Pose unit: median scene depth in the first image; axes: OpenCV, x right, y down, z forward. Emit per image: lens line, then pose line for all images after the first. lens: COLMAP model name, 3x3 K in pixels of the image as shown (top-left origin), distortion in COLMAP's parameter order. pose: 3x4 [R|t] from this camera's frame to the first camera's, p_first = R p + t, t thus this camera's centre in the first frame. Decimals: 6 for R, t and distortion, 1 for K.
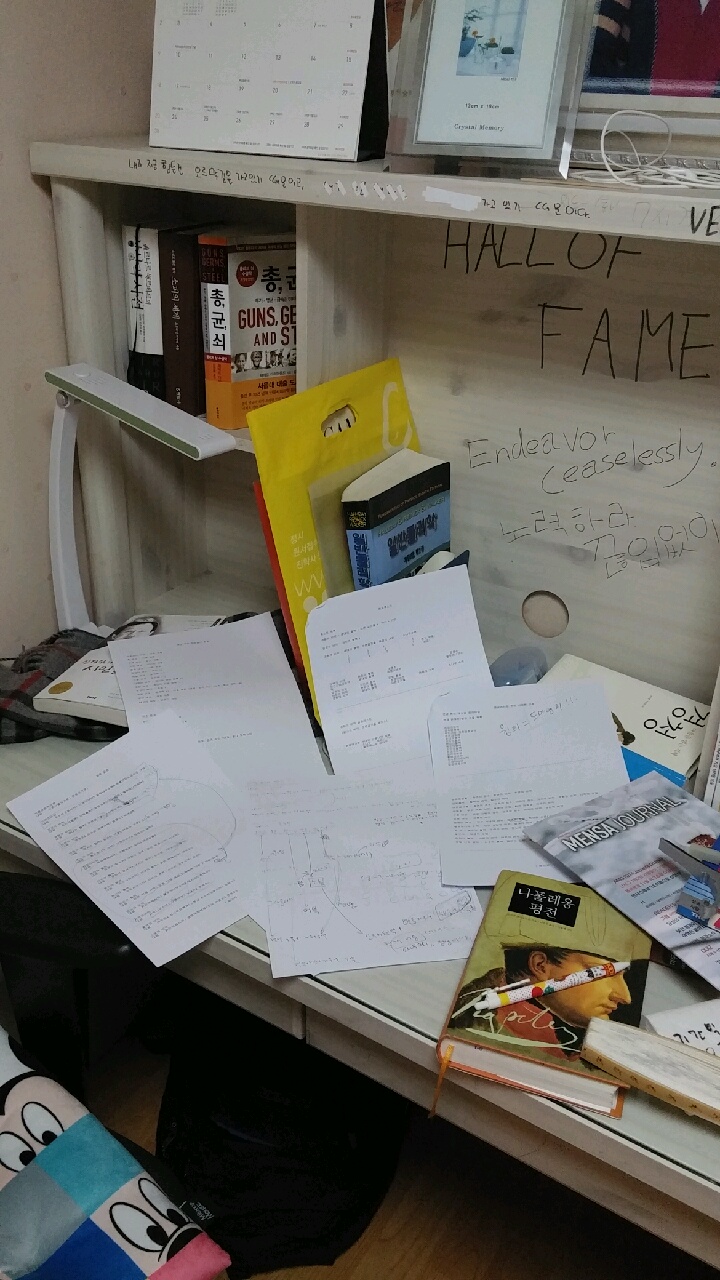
lens RADIAL K [[1075.8, 0, 360.2], [0, 1075.8, 639.5], [0, 0, 1]] dist [0.058839, -0.034971]
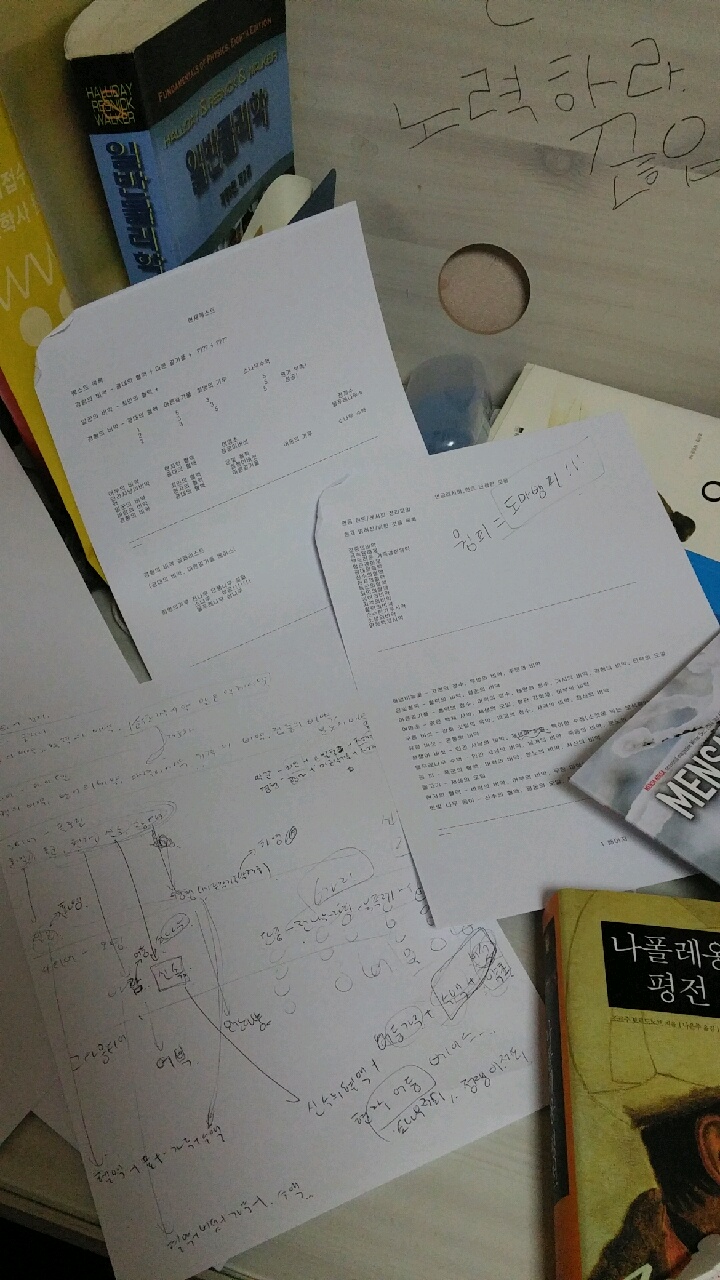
lens RADIAL K [[1075.8, 0, 358.6], [0, 1075.8, 642.9], [0, 0, 1]] dist [0.058839, -0.034971]
pose [[0.965960, -0.158216, 0.204666, -0.029654], [0.084100, 0.940252, 0.329929, -0.045652], [-0.244638, -0.301486, 0.921552, 0.510515]]
